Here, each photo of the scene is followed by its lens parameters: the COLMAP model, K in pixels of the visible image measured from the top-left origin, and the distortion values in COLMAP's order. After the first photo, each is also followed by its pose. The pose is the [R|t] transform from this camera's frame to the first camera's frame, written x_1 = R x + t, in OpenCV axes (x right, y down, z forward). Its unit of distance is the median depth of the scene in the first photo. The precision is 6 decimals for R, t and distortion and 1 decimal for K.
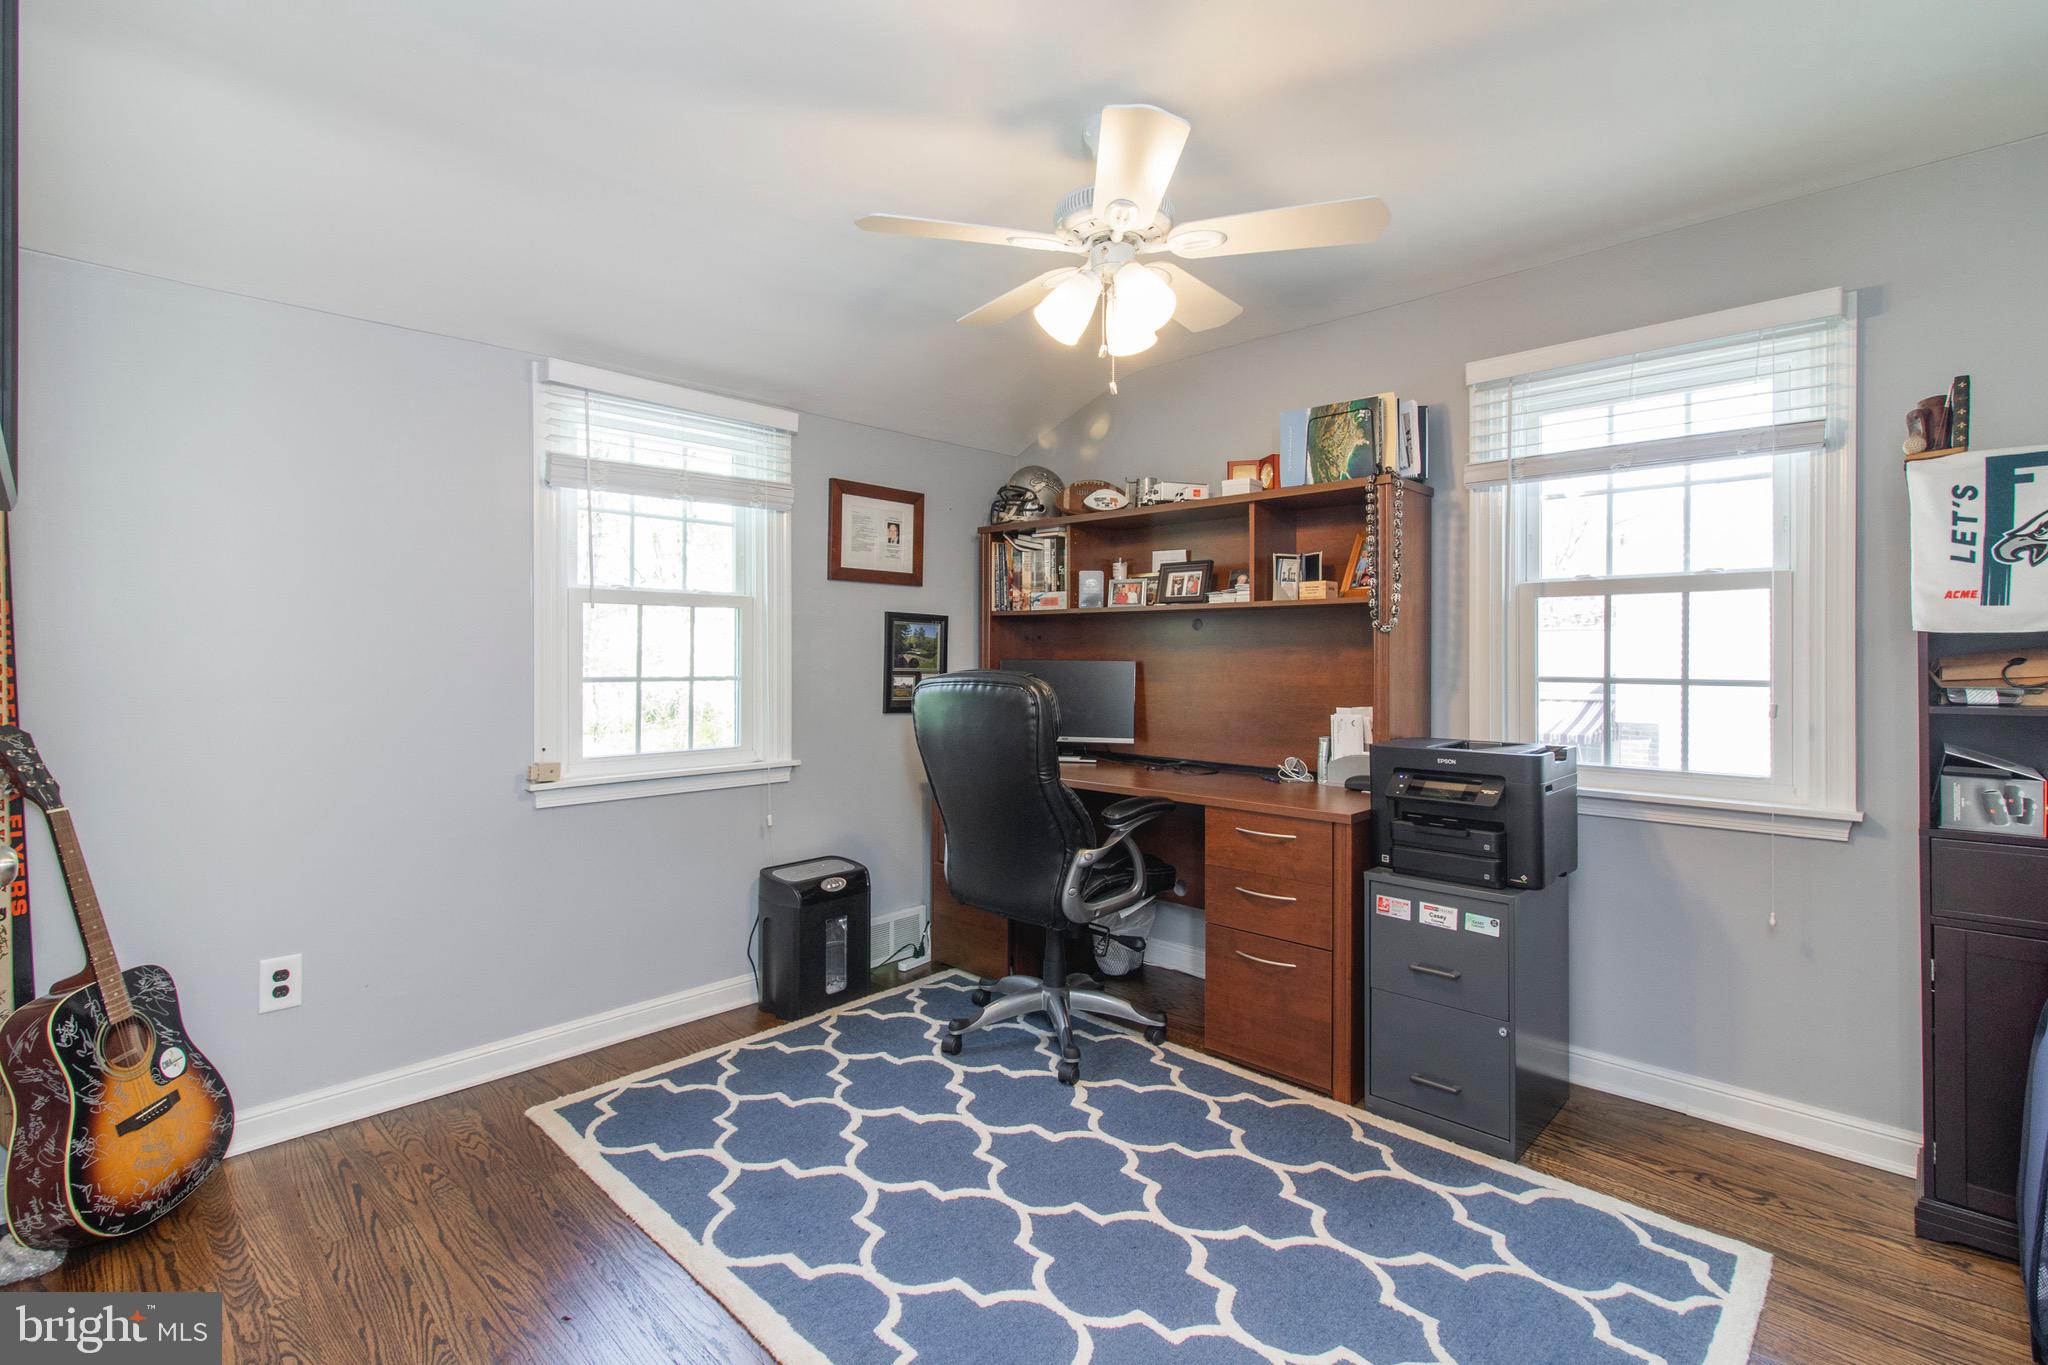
lens RADIAL K [[948.1, 0, 1038.7], [0, 948.1, 650.2], [0, 0, 1]] dist [0.005555, 0.001516]
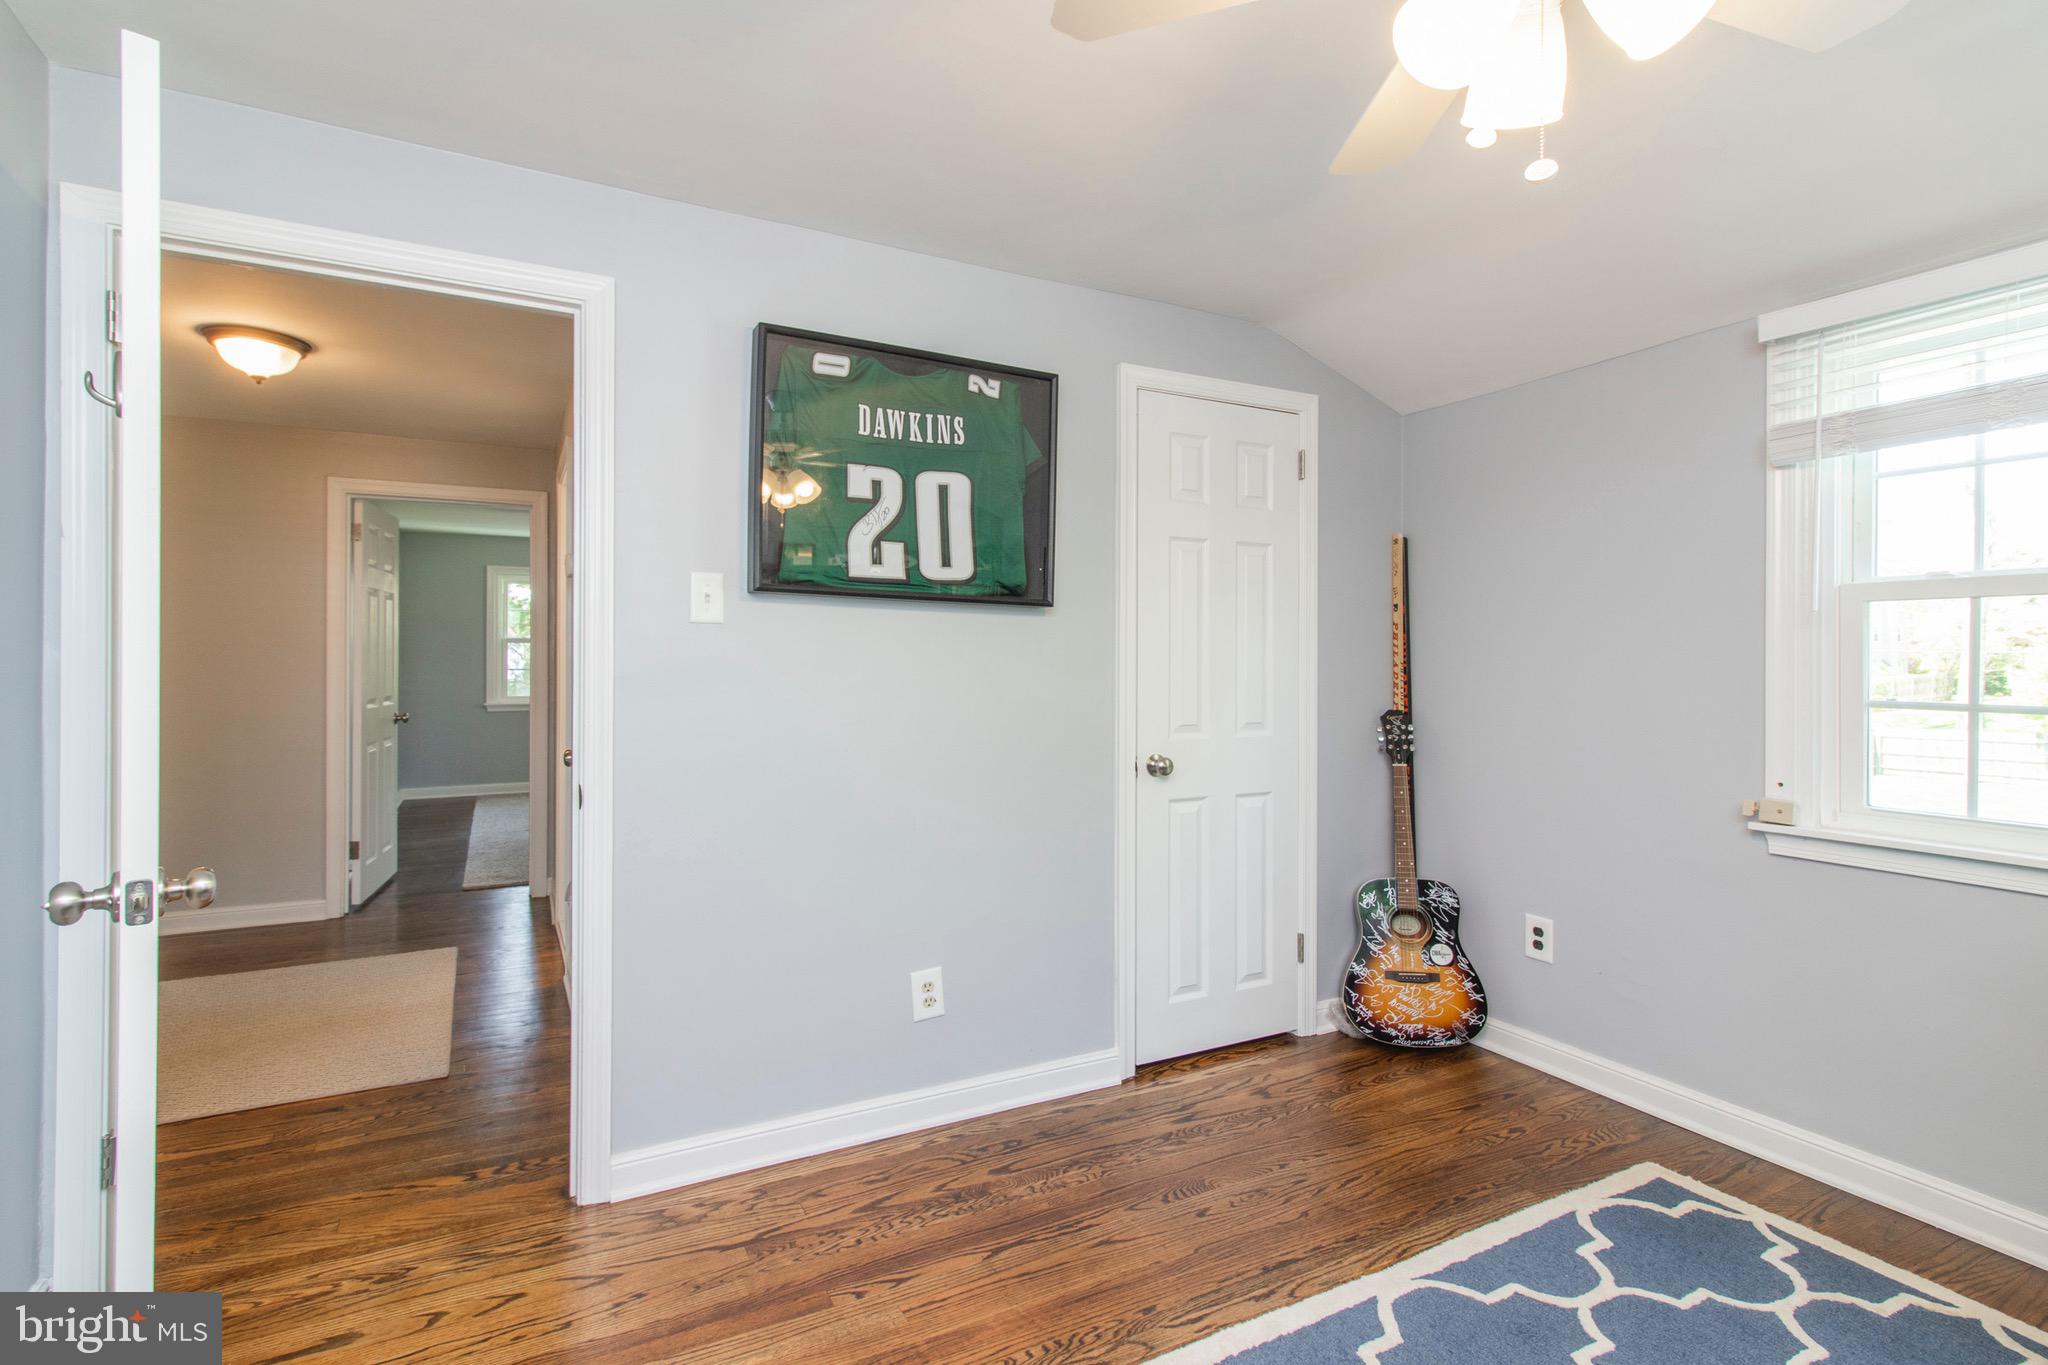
lens RADIAL K [[948.1, 0, 1023.6], [0, 948.1, 664.3], [0, 0, 1]] dist [0.005555, 0.001516]
pose [[-0.287322, 0.005879, -0.957816, 0.578349], [-0.000136, 0.999981, 0.006178, -0.007037], [0.957834, 0.001905, -0.287316, 0.756820]]
